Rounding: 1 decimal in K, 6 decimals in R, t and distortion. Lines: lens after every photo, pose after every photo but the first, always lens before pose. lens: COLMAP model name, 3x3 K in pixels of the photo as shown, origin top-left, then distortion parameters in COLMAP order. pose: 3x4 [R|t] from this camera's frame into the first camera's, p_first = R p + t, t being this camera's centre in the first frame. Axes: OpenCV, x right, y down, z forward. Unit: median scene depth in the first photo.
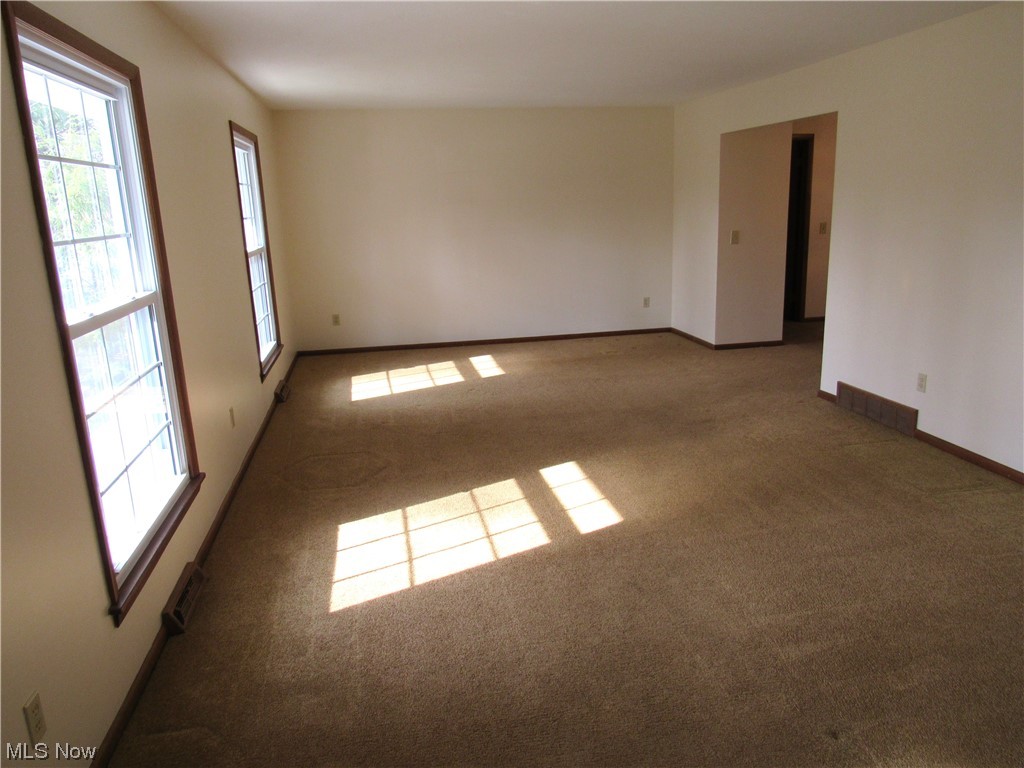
lens RADIAL K [[719.8, 0, 512.0], [0, 719.8, 384.0], [0, 0, 1]] dist [-0.044084, -0.001582]
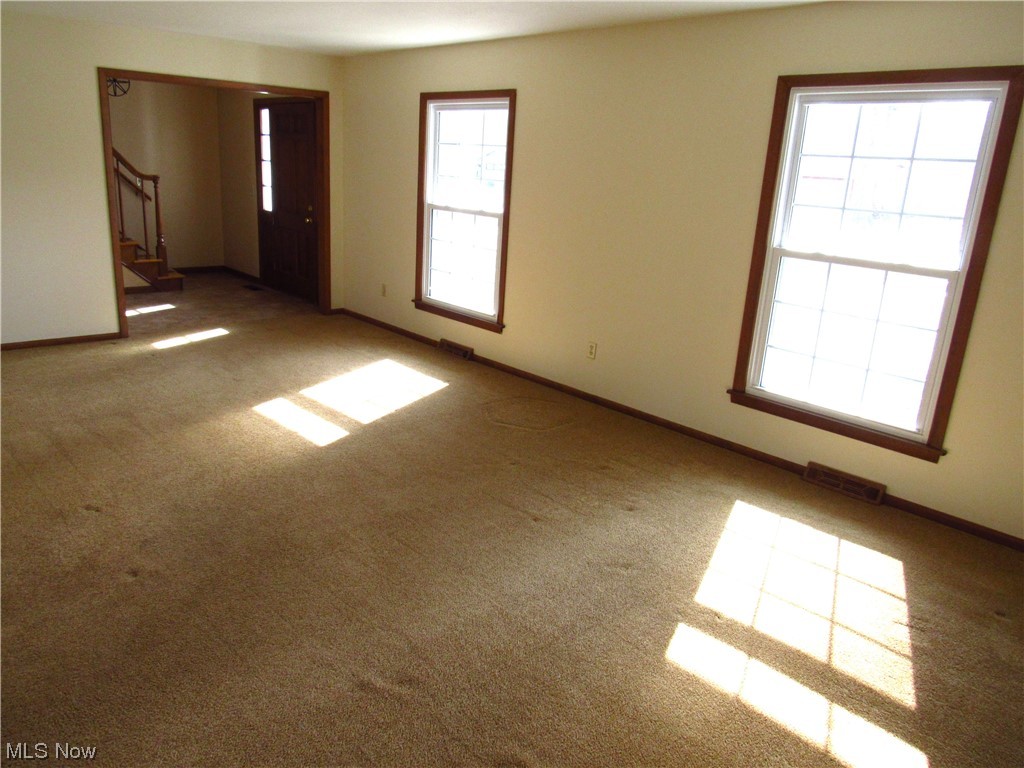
lens RADIAL K [[719.8, 0, 512.0], [0, 719.8, 384.0], [0, 0, 1]] dist [-0.044084, -0.001582]
pose [[-0.842270, 0.140795, -0.520344, 0.423378], [-0.160599, 0.855911, 0.491553, -0.556022], [0.514576, 0.497587, -0.698297, 2.104605]]
